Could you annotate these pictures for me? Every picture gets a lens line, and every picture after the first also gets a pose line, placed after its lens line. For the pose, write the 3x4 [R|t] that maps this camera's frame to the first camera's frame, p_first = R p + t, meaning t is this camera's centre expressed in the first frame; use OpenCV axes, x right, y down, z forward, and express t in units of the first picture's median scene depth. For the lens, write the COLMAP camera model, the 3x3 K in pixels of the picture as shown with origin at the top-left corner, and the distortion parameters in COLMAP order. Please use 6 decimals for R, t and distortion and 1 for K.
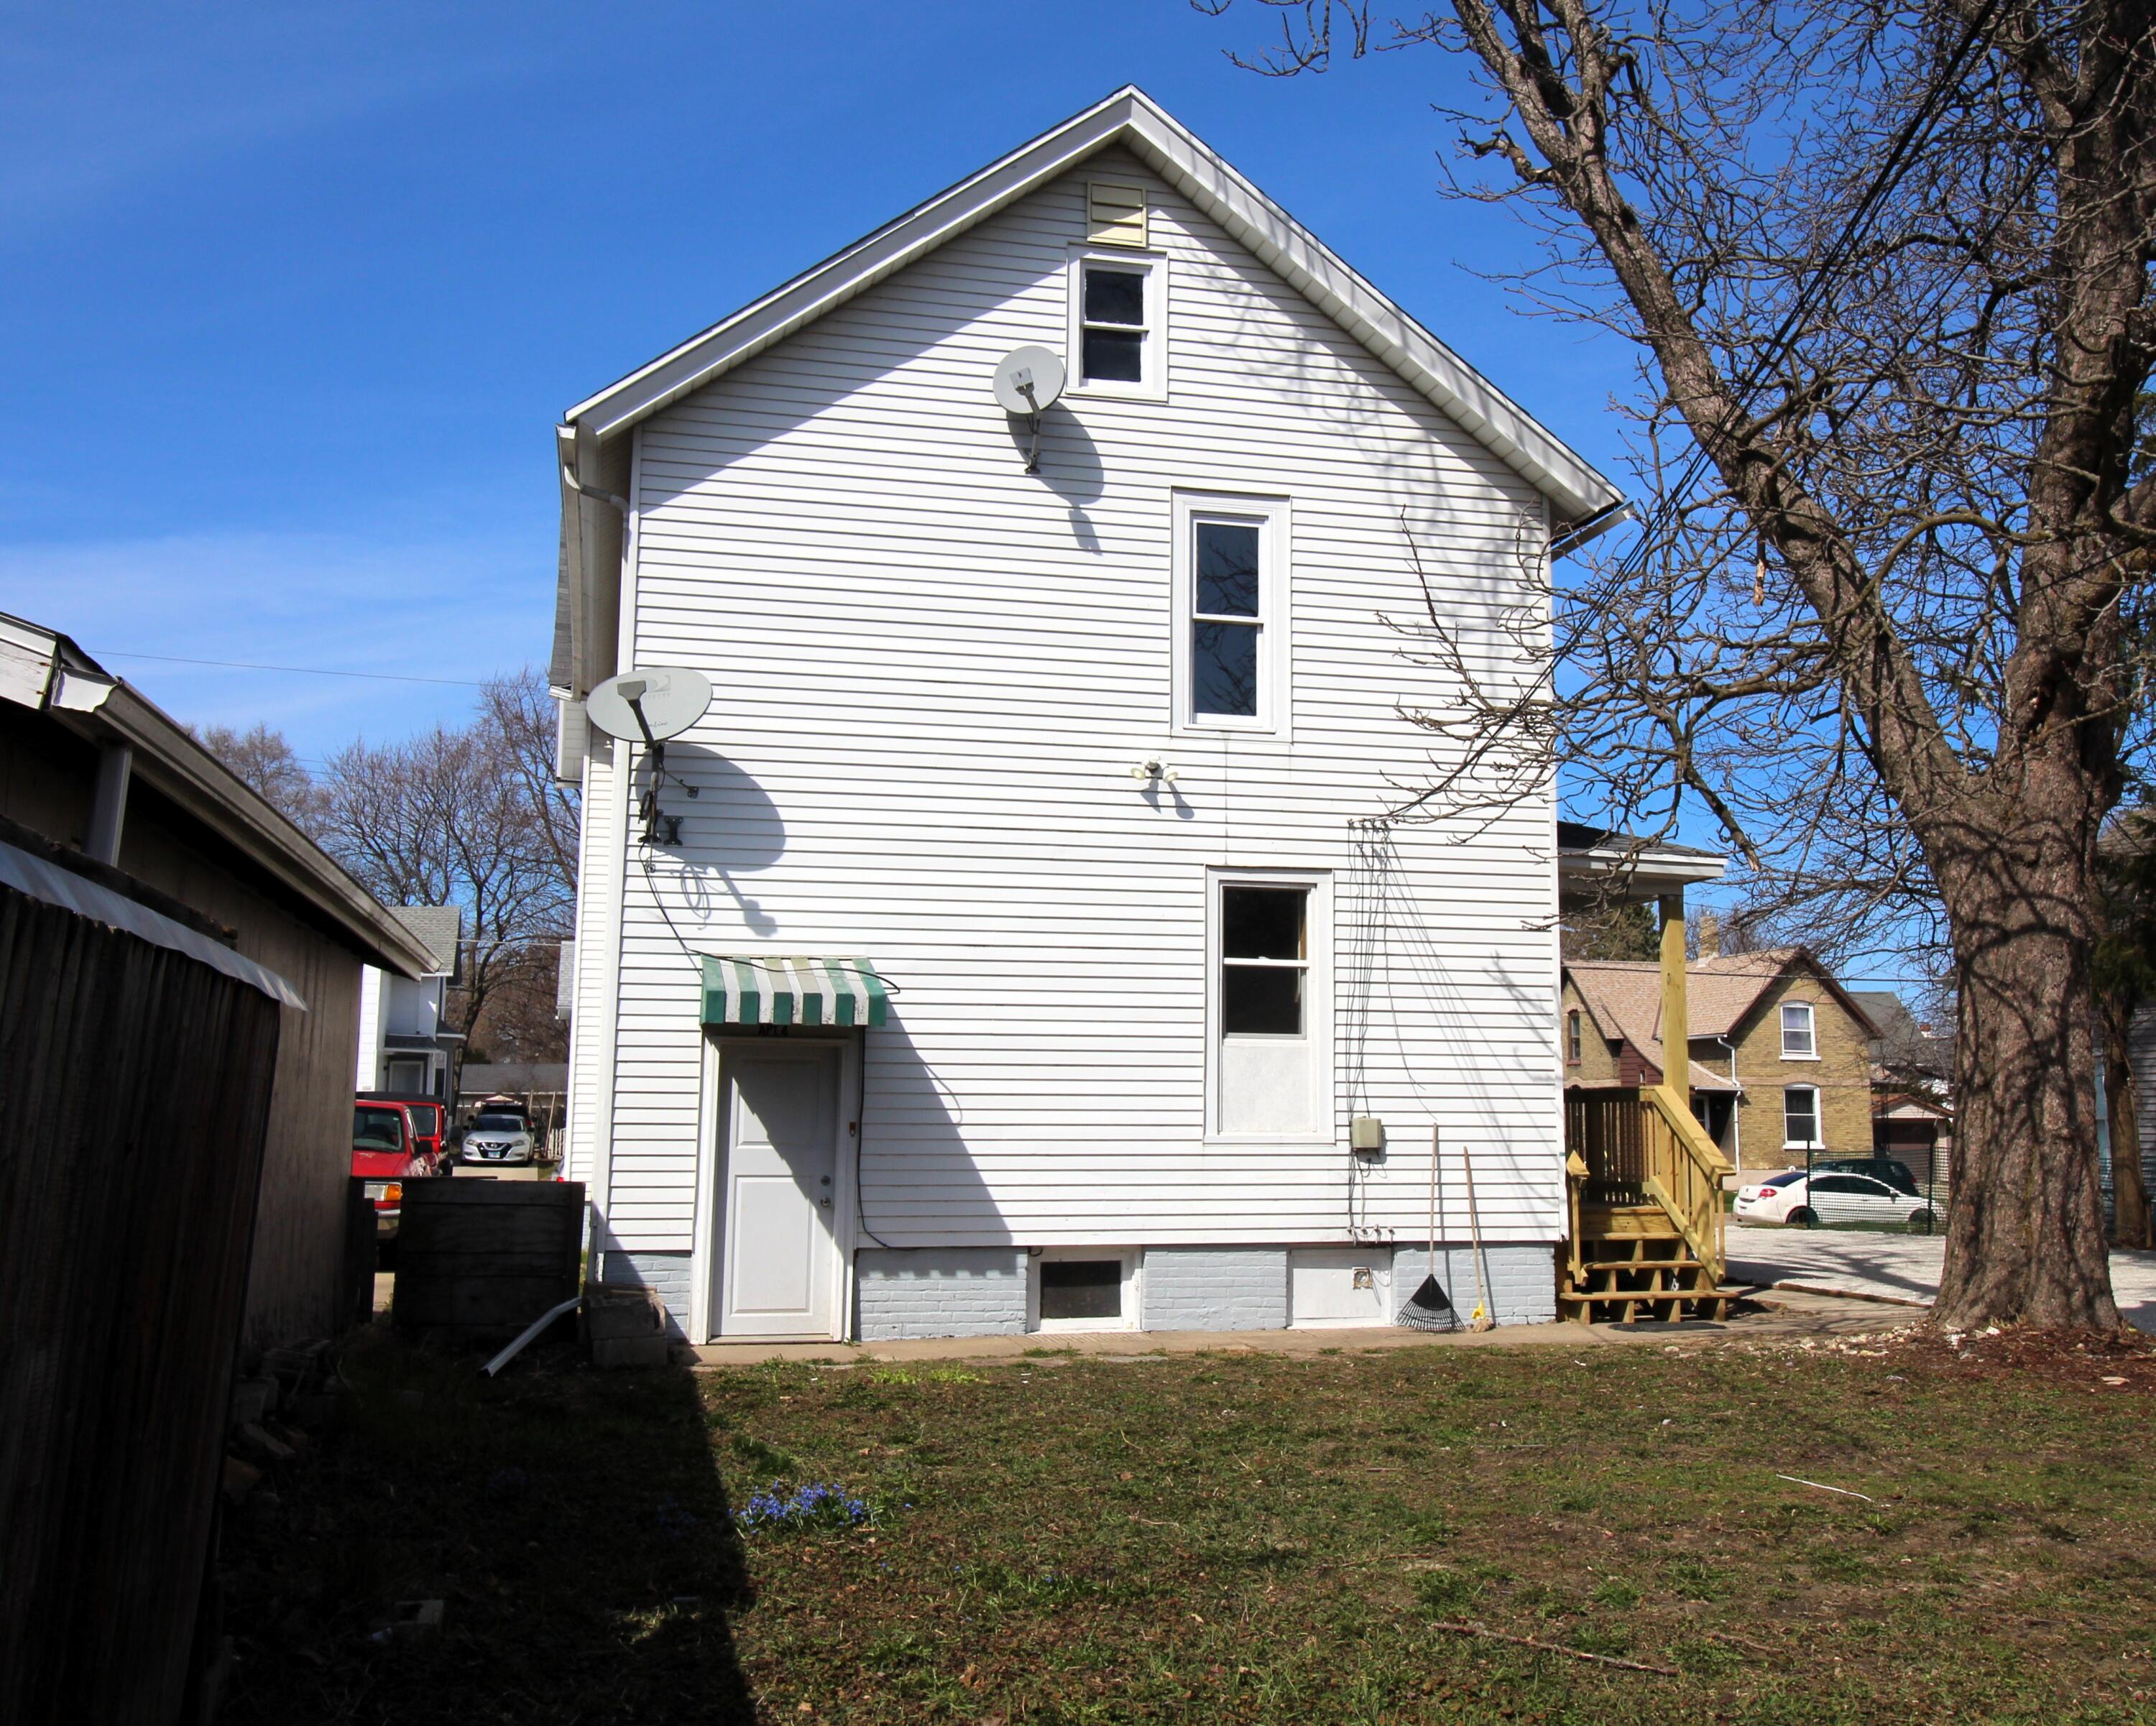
lens RADIAL K [[2166.2, 0, 1078.0], [0, 2166.2, 863.0], [0, 0, 1]] dist [-0.008140, -0.005048]
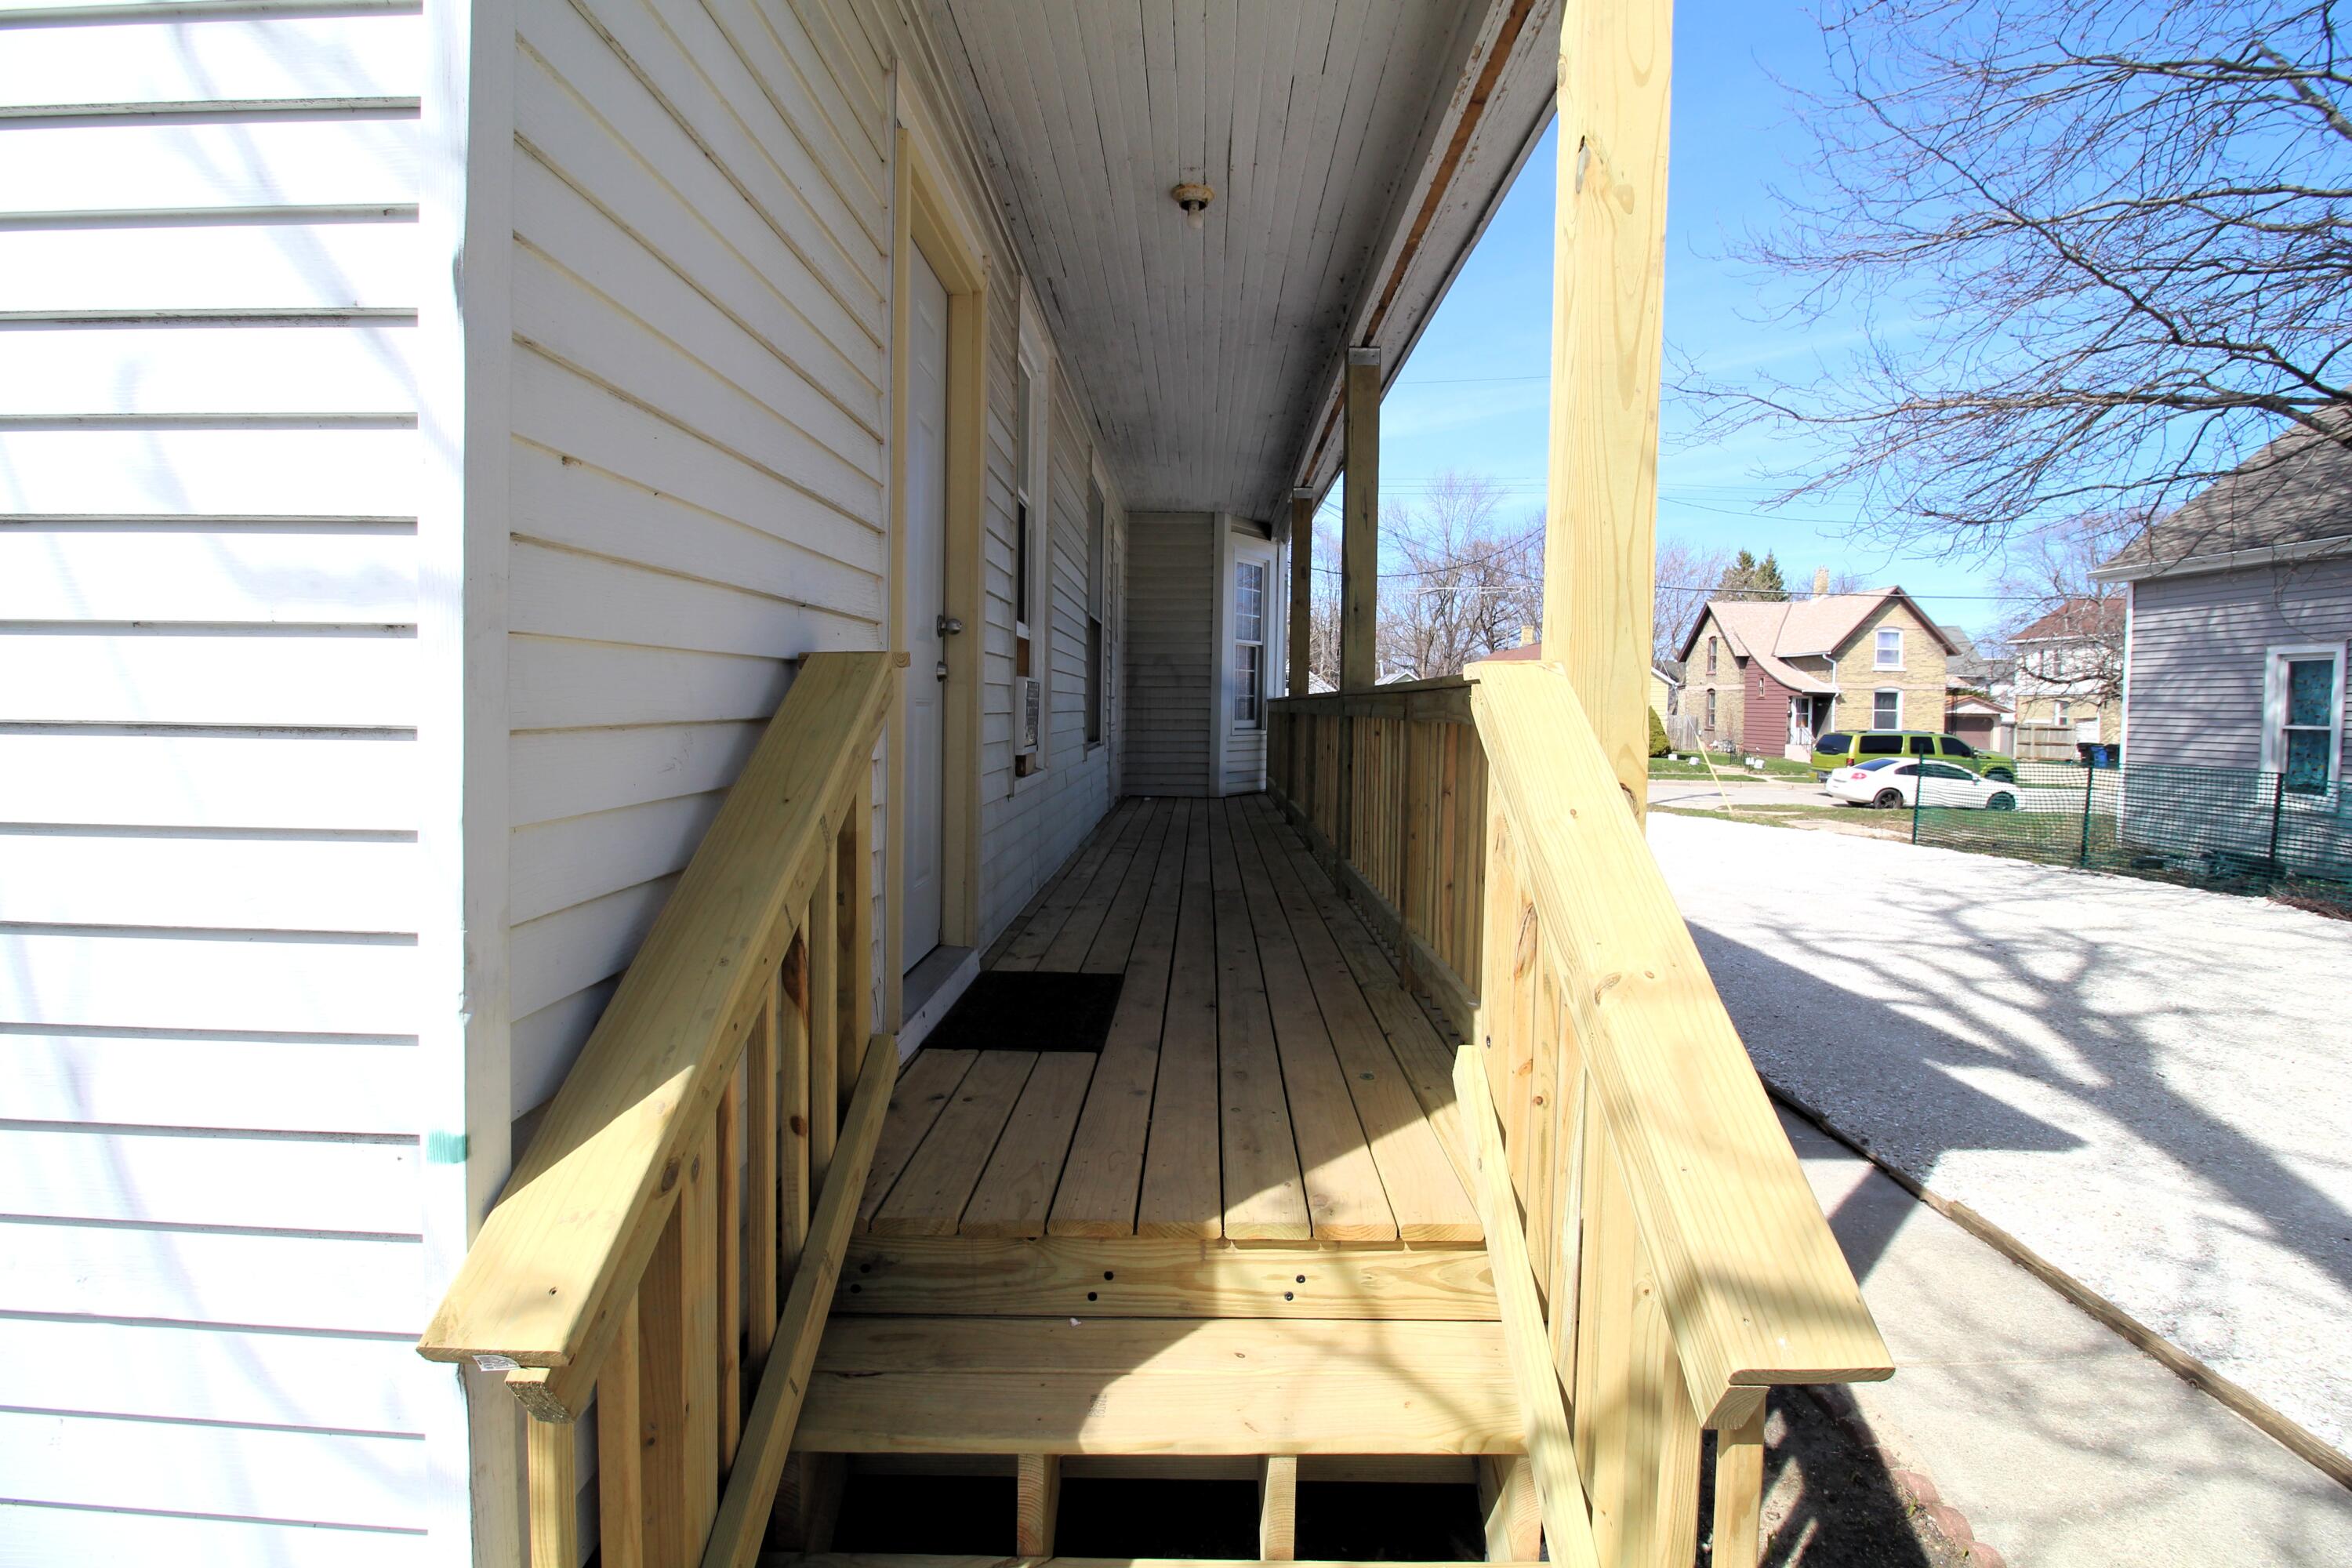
lens RADIAL K [[1102.1, 0, 1161.8], [0, 1102.1, 759.4], [0, 0, 1]] dist [0.007874, -0.015848]
pose [[0.968308, 0.019649, -0.248983, 0.062446], [0.022060, 0.986276, 0.163627, 0.022070], [0.248781, -0.163934, 0.954586, 0.208550]]
